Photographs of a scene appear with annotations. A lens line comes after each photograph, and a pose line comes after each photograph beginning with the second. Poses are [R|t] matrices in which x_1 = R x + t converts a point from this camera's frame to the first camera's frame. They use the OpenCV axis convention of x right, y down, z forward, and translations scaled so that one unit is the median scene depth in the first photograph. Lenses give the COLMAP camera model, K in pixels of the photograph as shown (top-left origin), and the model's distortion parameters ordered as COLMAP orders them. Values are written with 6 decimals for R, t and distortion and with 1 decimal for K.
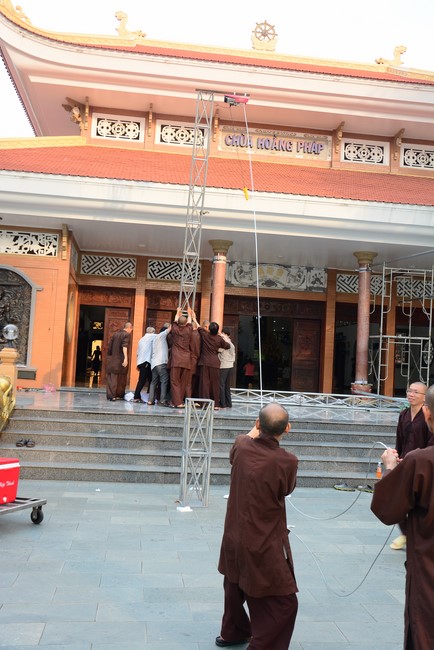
lens RADIAL K [[637.2, 0, 230.0], [0, 637.2, 344.7], [0, 0, 1]] dist [0.021815, 0.000000]
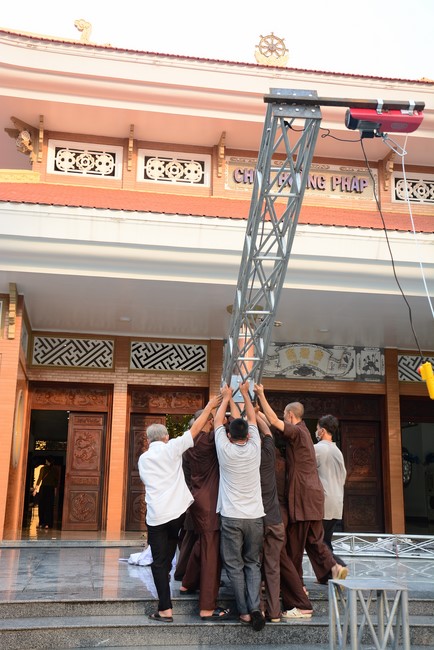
lens RADIAL K [[747.1, 0, 215.0], [0, 747.1, 350.4], [0, 0, 1]] dist [0.087177, 0.000000]
pose [[0.998893, -0.030412, 0.035878, -0.066587], [0.035483, 0.987985, -0.150423, 0.001019], [-0.030872, 0.151530, 0.987970, 0.198433]]
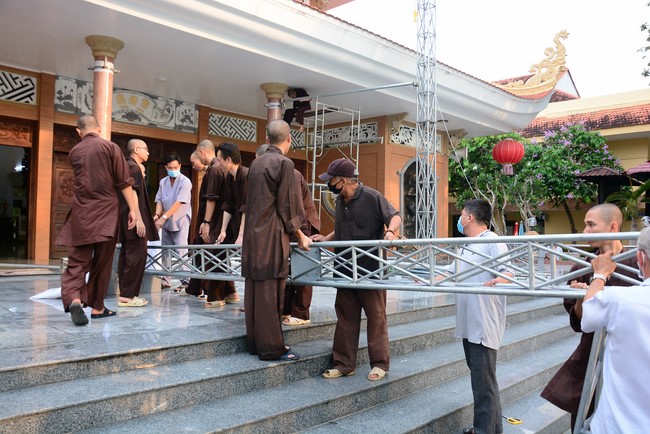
lens RADIAL K [[545.1, 0, 322.5], [0, 545.1, 219.0], [0, 0, 1]] dist [-0.006390, 0.032451]
pose [[0.806250, -0.024087, 0.591084, -0.150463], [0.003723, 0.999358, 0.035646, 0.005672], [-0.591563, -0.026539, 0.805822, 0.338513]]
